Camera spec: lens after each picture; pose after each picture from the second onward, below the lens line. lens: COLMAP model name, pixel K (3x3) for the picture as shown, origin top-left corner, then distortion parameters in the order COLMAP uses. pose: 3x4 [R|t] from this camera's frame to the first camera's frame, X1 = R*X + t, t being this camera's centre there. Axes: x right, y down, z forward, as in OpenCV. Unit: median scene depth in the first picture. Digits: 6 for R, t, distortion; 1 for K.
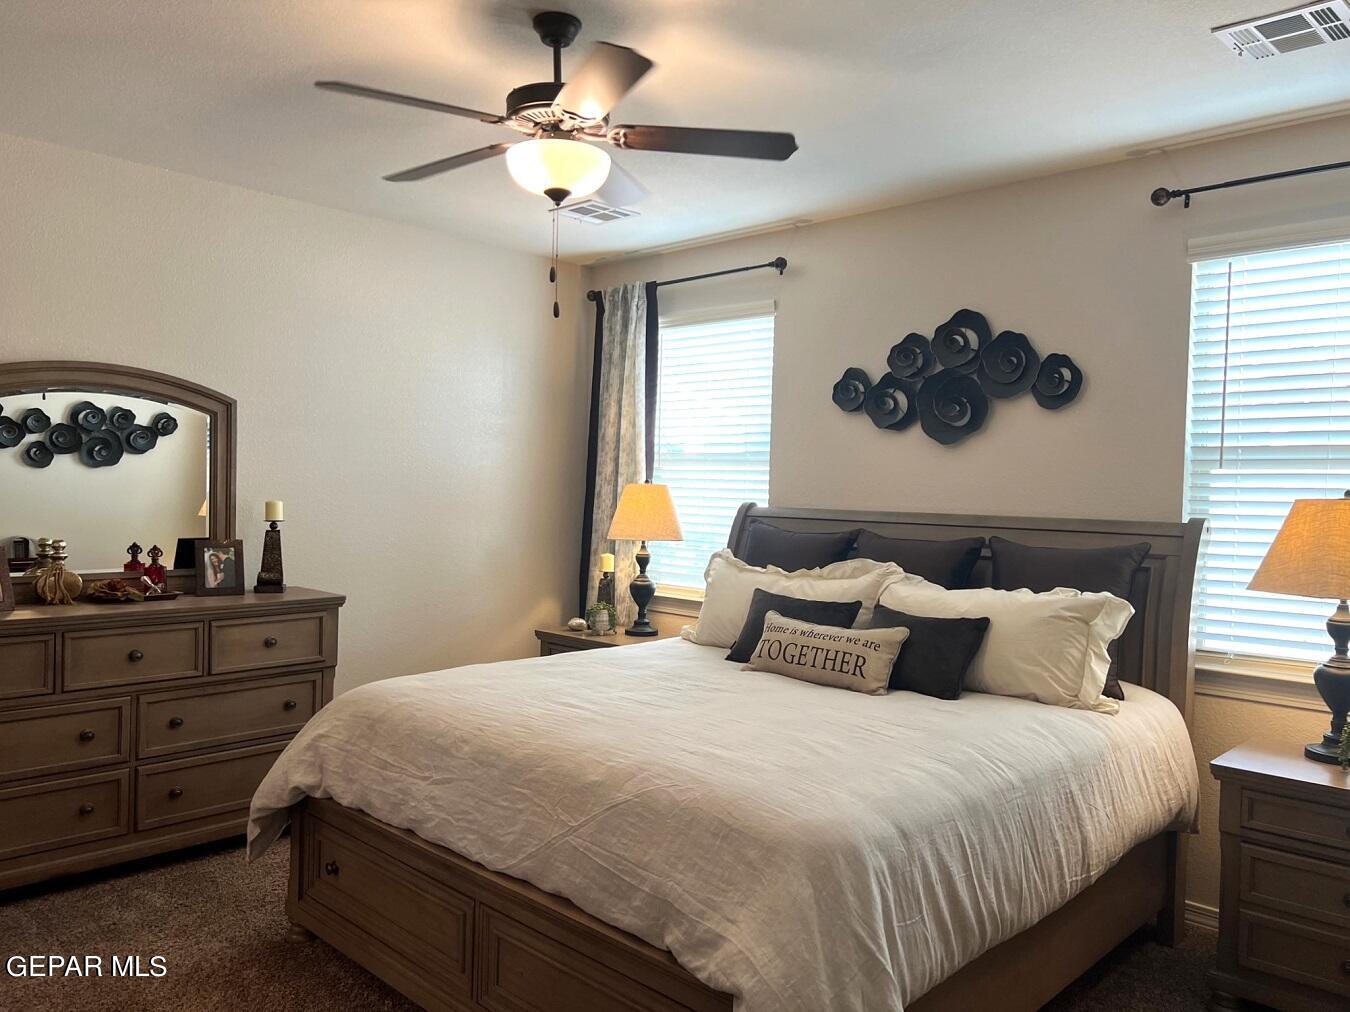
lens RADIAL K [[1019.5, 0, 668.1], [0, 1019.5, 508.3], [0, 0, 1]] dist [0.052103, -0.040156]
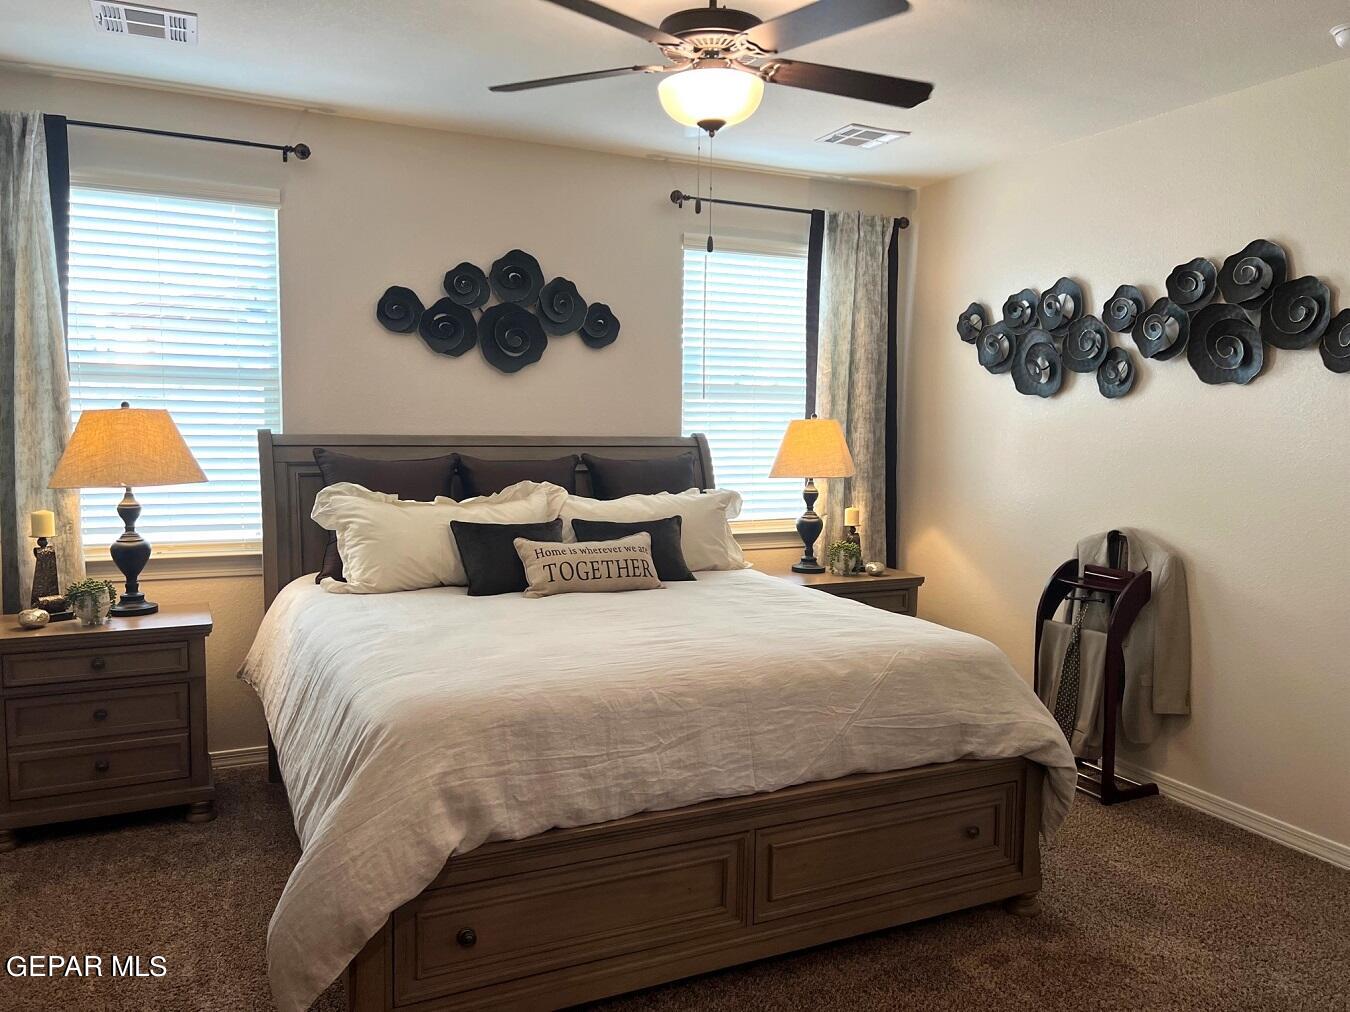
lens RADIAL K [[1019.5, 0, 668.1], [0, 1019.5, 508.3], [0, 0, 1]] dist [0.052103, -0.040156]
pose [[0.340694, -0.100949, 0.934739, -0.843964], [0.014173, 0.994657, 0.102254, -0.032312], [-0.940067, -0.021589, 0.340305, 0.547125]]
